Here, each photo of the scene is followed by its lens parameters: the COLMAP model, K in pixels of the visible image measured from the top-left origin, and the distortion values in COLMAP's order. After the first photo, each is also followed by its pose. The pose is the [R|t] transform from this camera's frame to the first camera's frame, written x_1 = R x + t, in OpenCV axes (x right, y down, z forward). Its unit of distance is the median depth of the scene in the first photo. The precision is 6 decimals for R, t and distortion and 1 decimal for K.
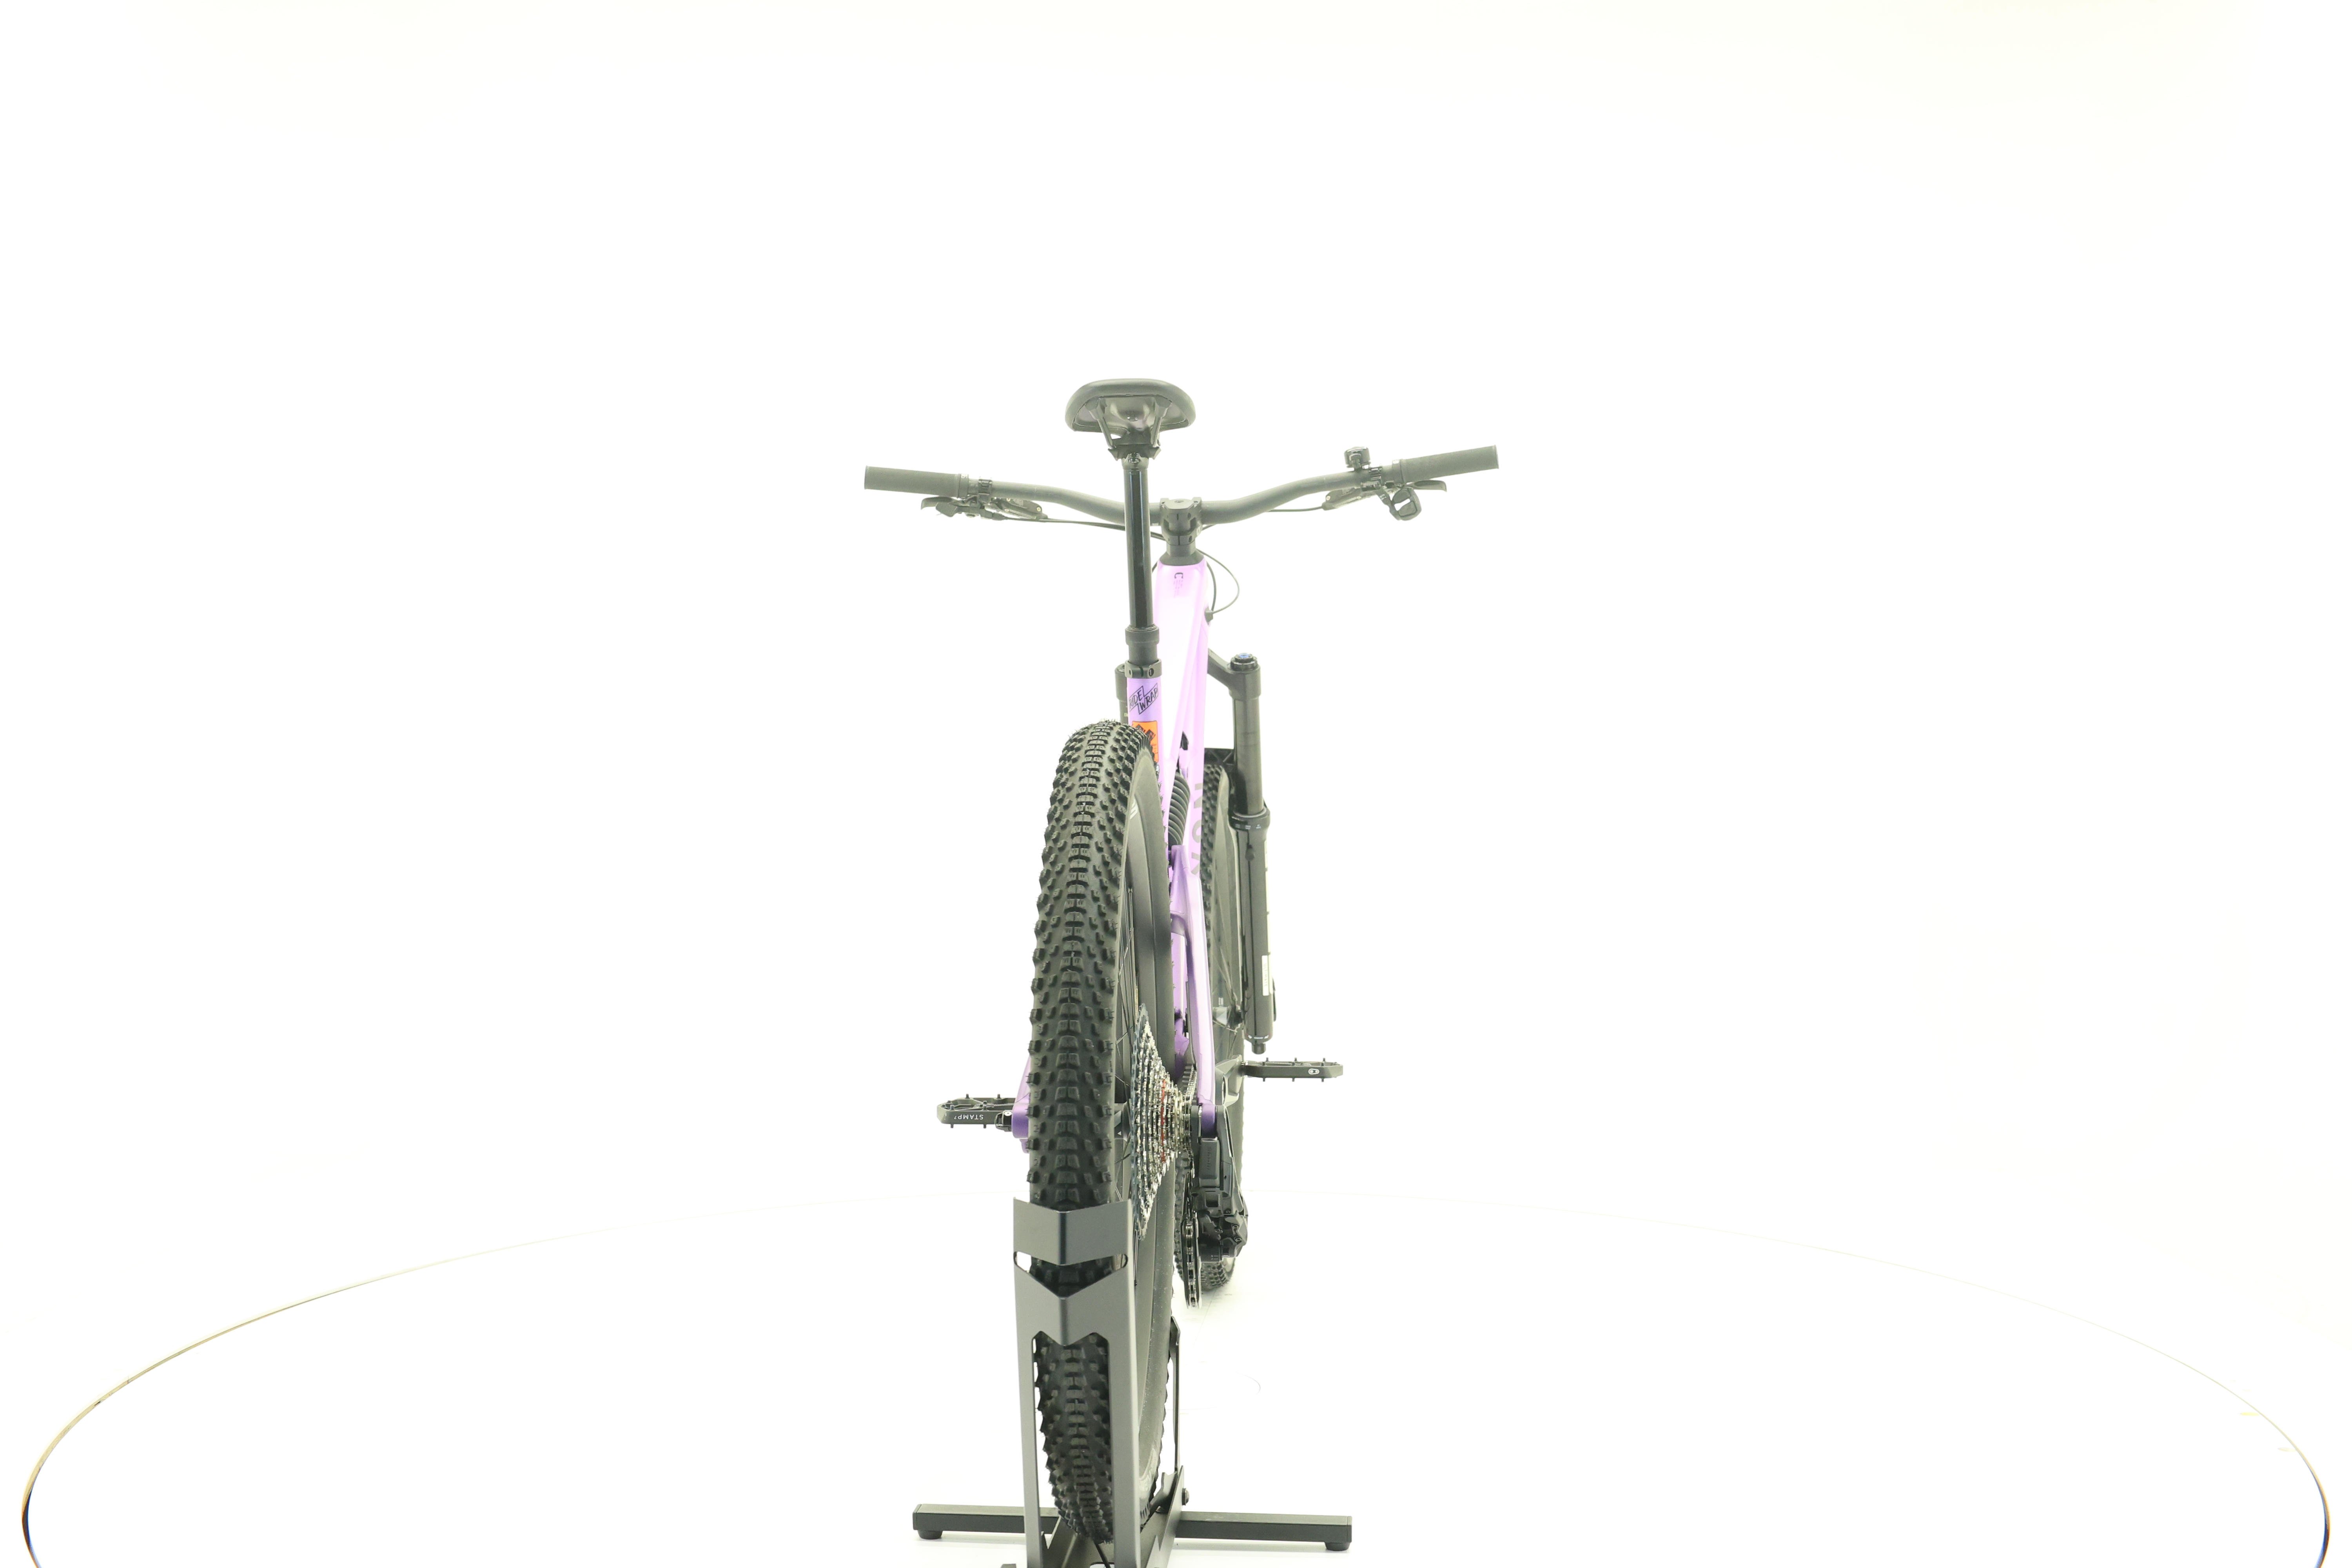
lens RADIAL K [[2489.9, 0, 1173.8], [0, 2489.9, 782.1], [0, 0, 1]] dist [0.013865, 0.000000]
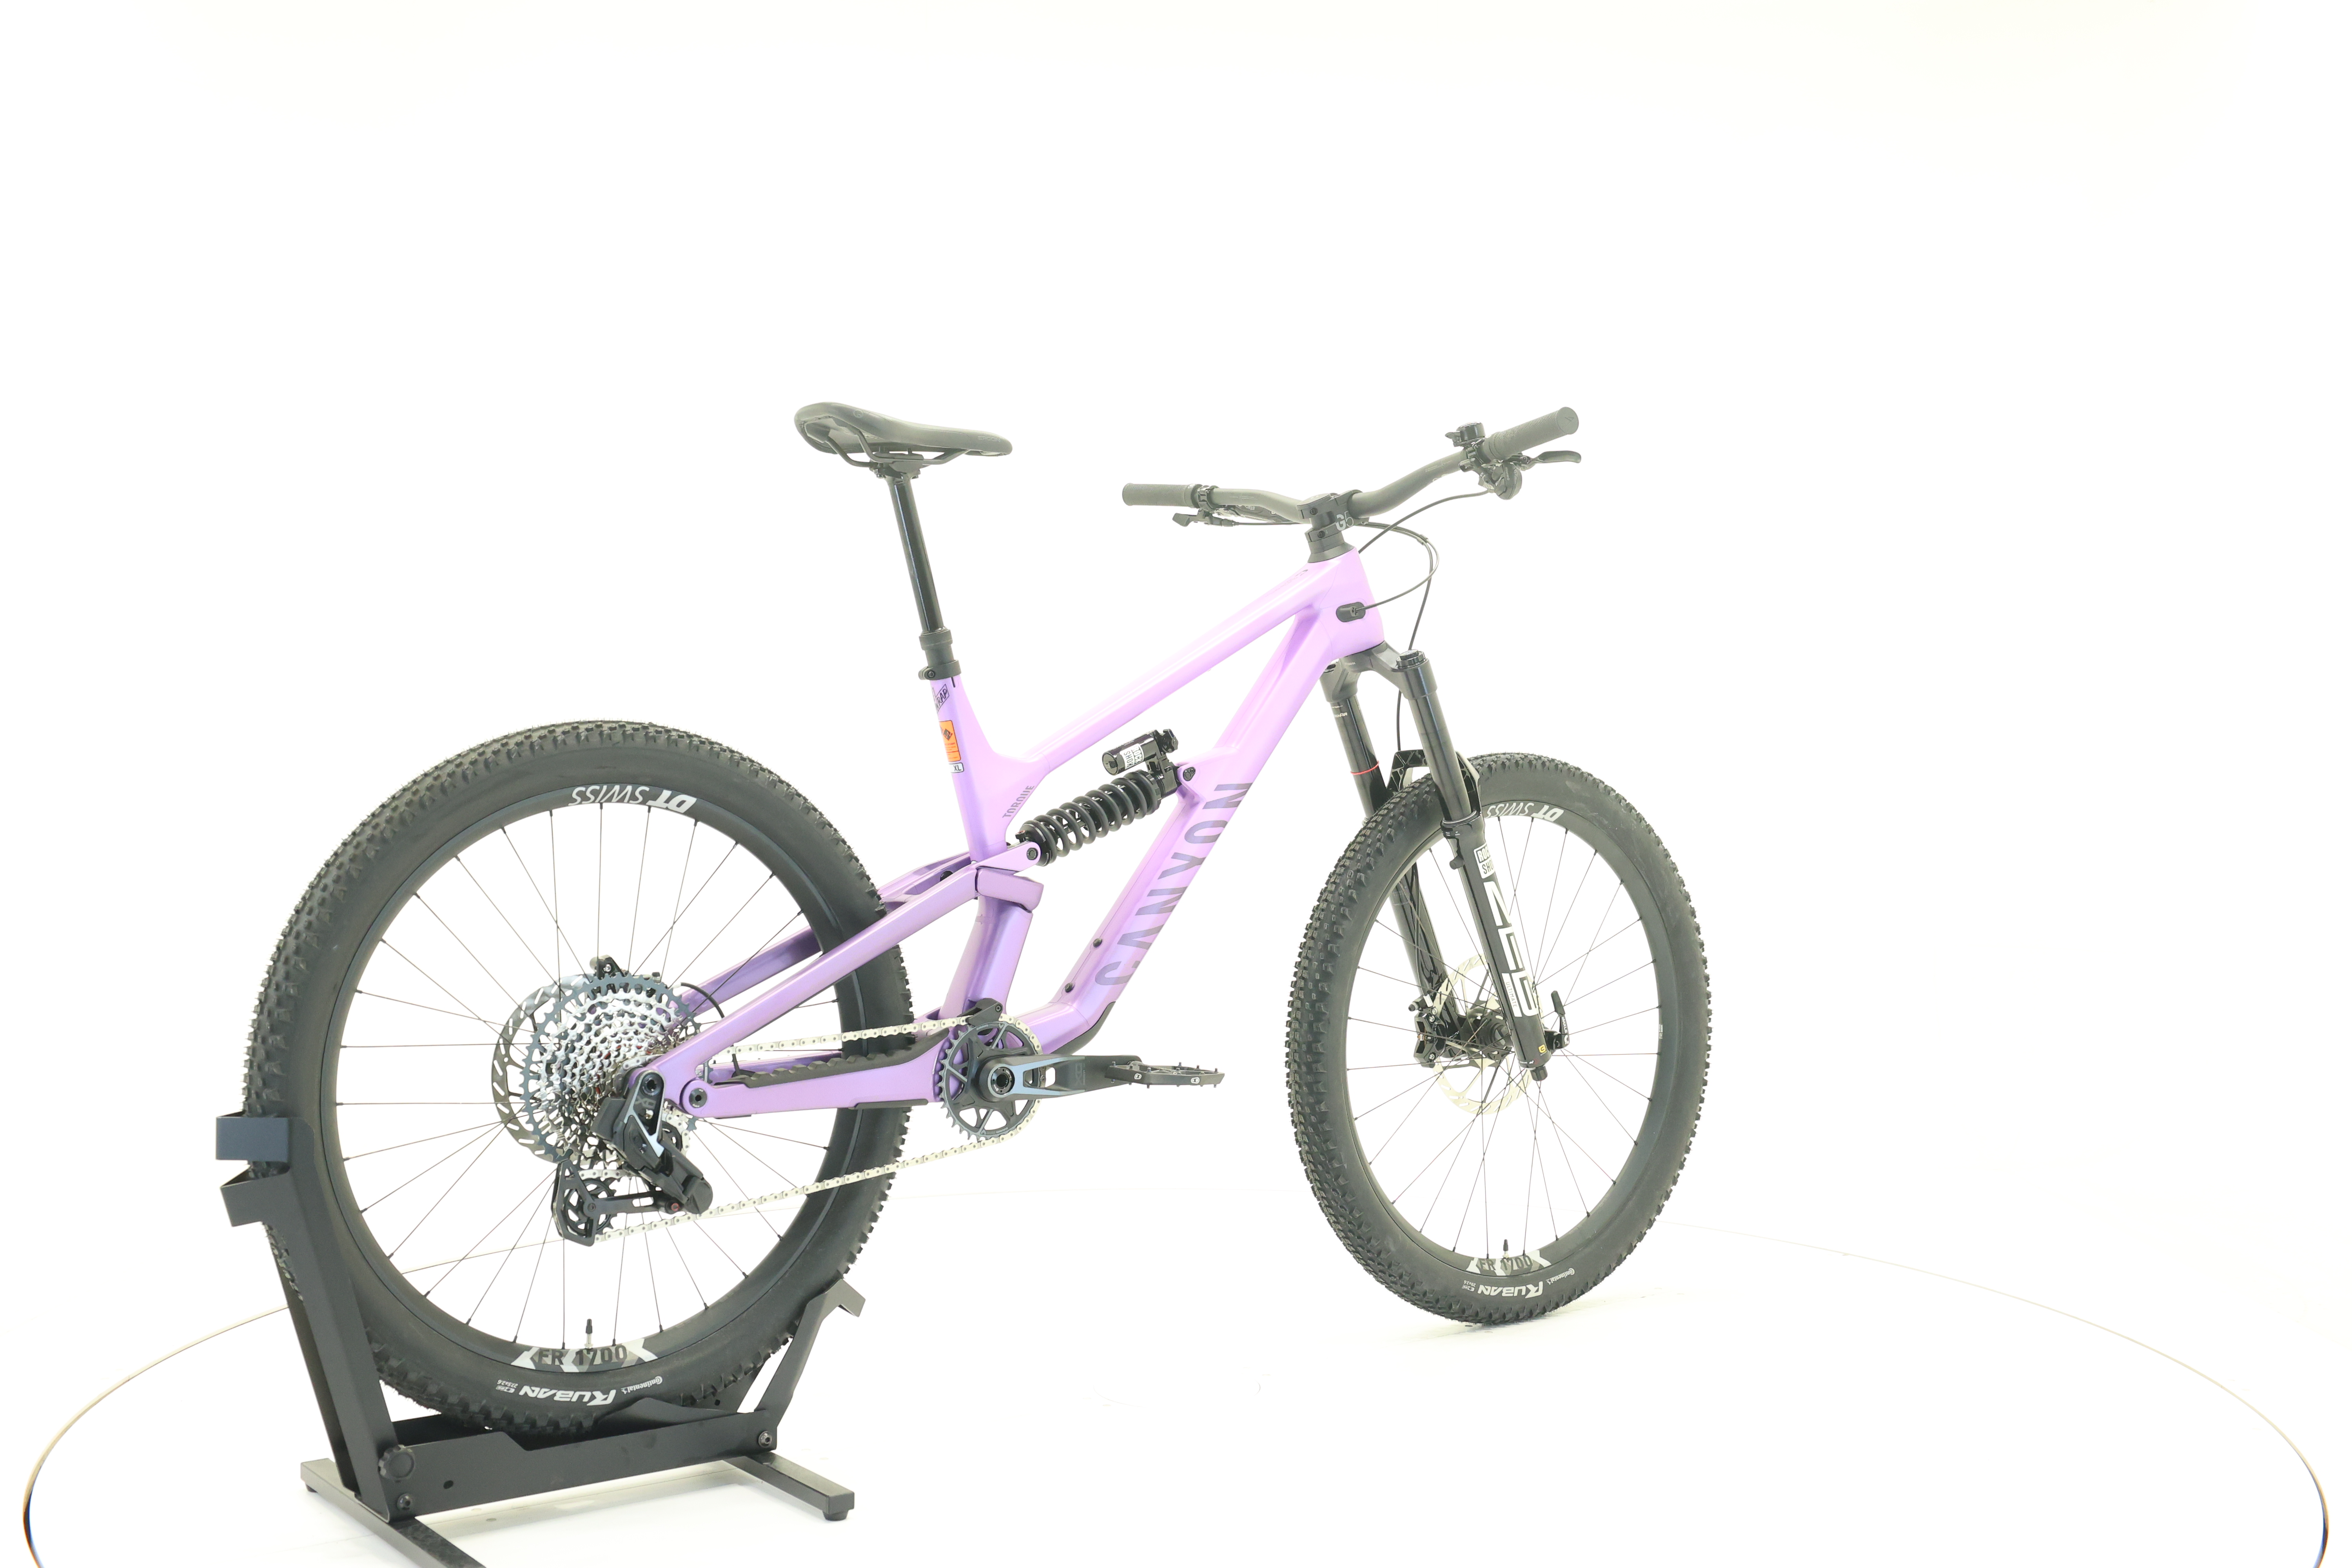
lens RADIAL K [[2489.9, 0, 1176.7], [0, 2489.9, 771.6], [0, 0, 1]] dist [0.013865, 0.000000]
pose [[0.670193, 0.010526, -0.742112, 0.685942], [-0.016801, 0.999858, -0.000991, -0.002660], [0.741997, 0.013133, 0.670275, 0.303297]]
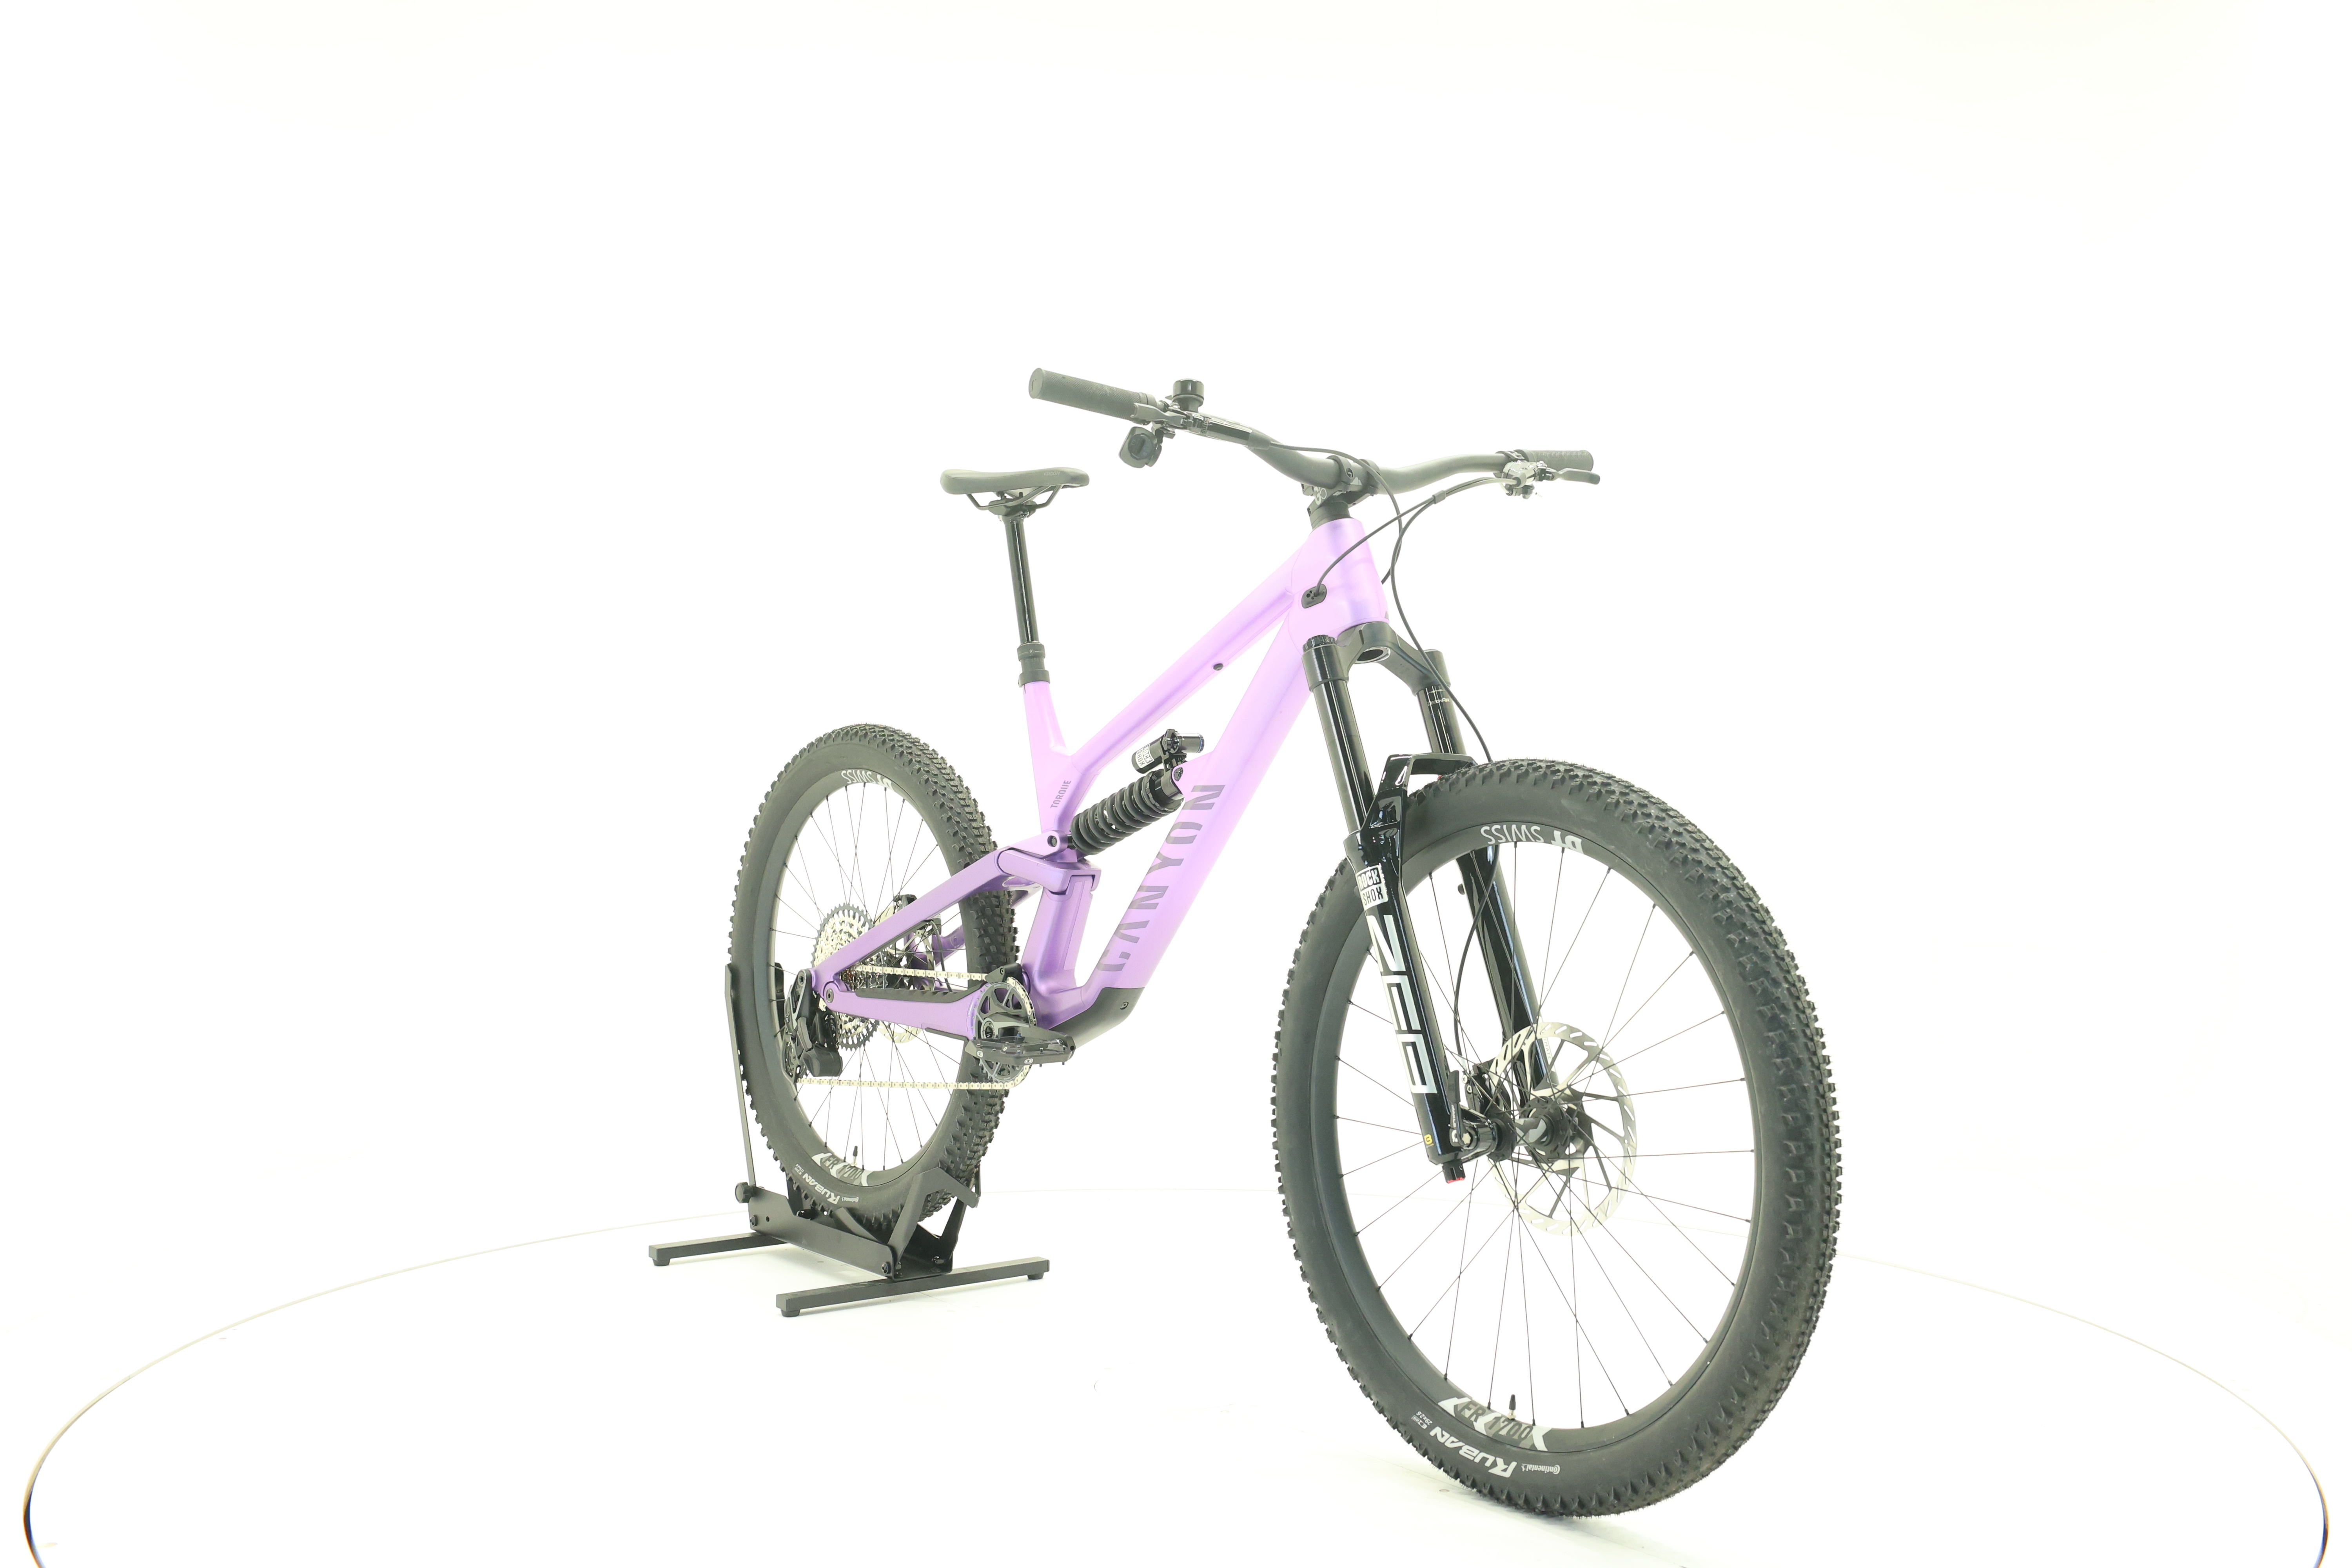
lens RADIAL K [[2489.9, 0, 1166.2], [0, 2489.9, 777.6], [0, 0, 1]] dist [0.013865, 0.000000]
pose [[-0.741890, 0.002160, -0.670518, 0.624465], [-0.023716, 0.999285, 0.029460, -0.028397], [0.670102, 0.037757, -0.741308, 1.602630]]
